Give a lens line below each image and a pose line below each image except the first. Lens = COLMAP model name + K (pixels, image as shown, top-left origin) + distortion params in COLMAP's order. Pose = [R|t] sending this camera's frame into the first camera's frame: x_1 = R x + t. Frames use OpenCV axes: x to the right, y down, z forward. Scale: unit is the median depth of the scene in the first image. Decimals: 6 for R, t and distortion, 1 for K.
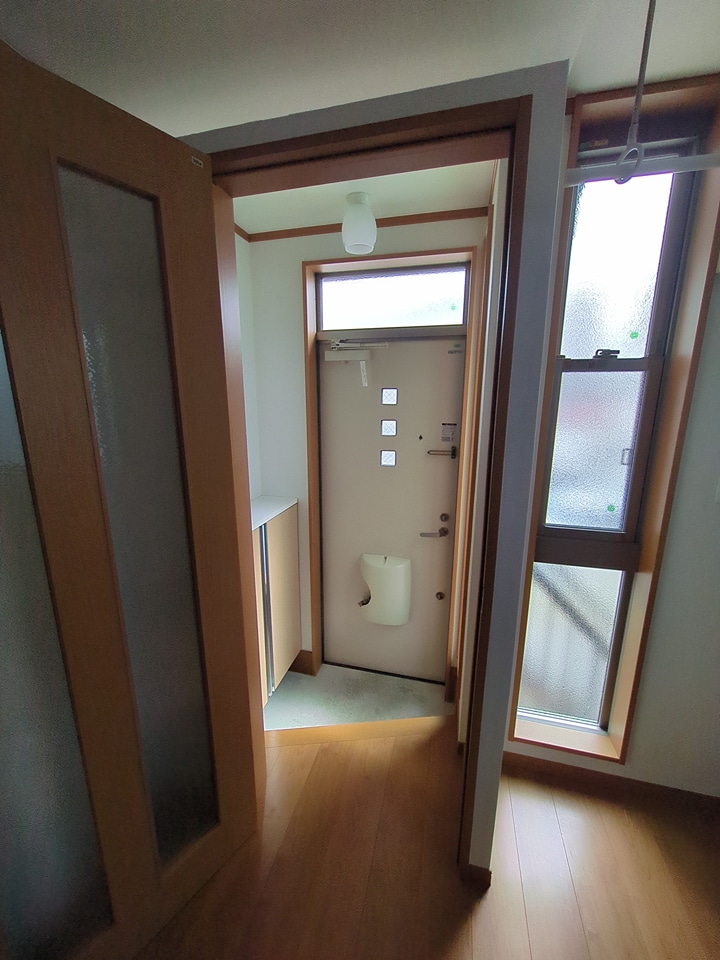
lens RADIAL K [[378.6, 0, 360.0], [0, 378.6, 480.0], [0, 0, 1]] dist [0.000177, 0.000002]
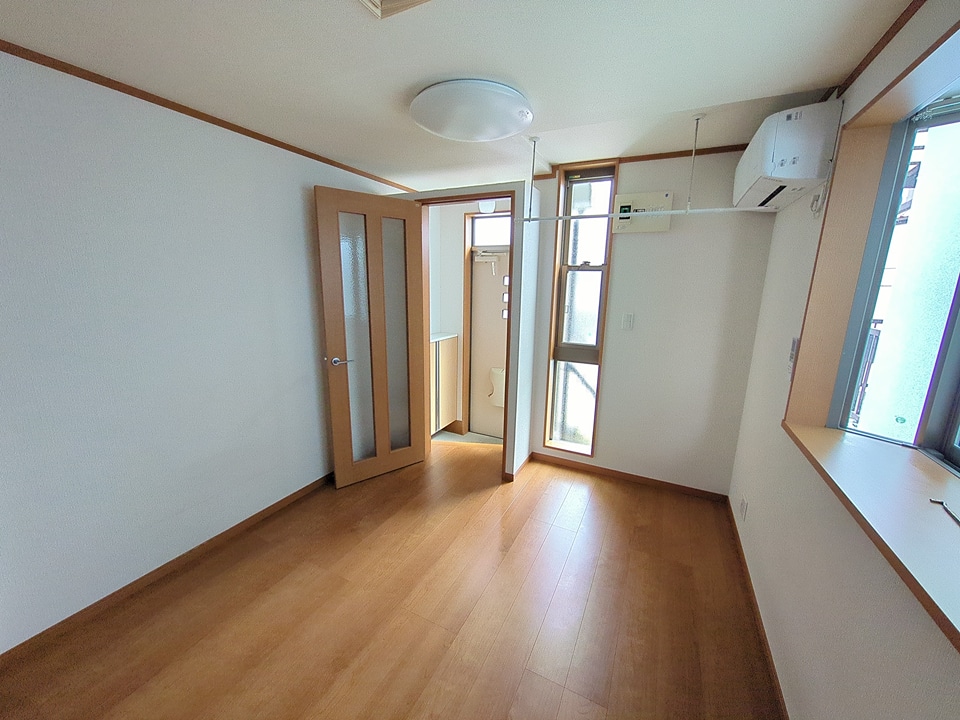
lens RADIAL K [[378.6, 0, 480.0], [0, 378.6, 360.0], [0, 0, 1]] dist [0.000177, 0.000002]
pose [[0.978589, 0.055930, -0.198077, 0.454809], [-0.057228, 0.998361, -0.000830, 0.241534], [0.197706, 0.012148, 0.980186, -1.148069]]
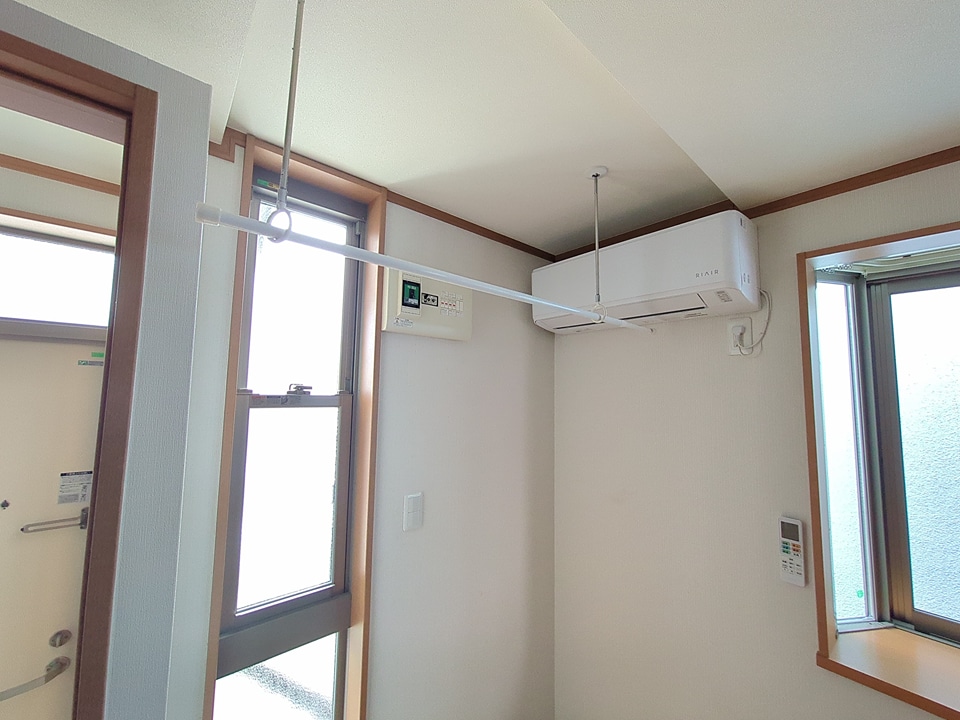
lens RADIAL K [[378.1, 0, 480.0], [0, 378.1, 360.0], [0, 0, 1]] dist [-0.003129, -0.000664]
pose [[0.577225, 0.077224, 0.812926, 0.129563], [0.156374, 0.966641, -0.202861, -0.127462], [-0.801473, 0.244217, 0.545893, 0.107143]]
